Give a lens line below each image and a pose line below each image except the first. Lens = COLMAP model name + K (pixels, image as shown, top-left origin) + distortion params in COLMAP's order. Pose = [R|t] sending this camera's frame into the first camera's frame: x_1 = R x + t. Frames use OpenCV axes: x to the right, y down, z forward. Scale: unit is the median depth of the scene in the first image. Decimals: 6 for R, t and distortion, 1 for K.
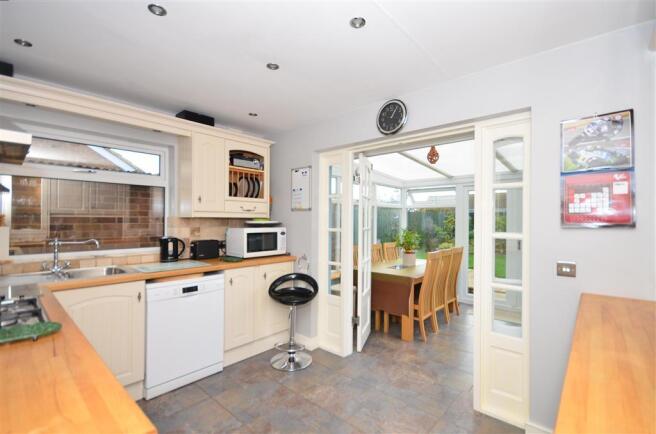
lens RADIAL K [[291.7, 0, 330.0], [0, 291.7, 219.7], [0, 0, 1]] dist [0.000702, -0.000010]
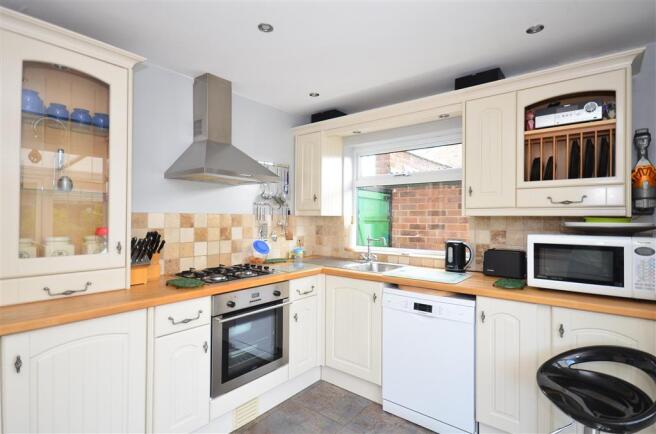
lens RADIAL K [[331.3, 0, 330.4], [0, 331.3, 215.2], [0, 0, 1]] dist [0.003988, 0.000076]
pose [[0.073105, -0.012341, -0.997248, 0.316336], [-0.004242, 0.999911, -0.012685, 0.001332], [0.997315, 0.005157, 0.073046, 0.538411]]
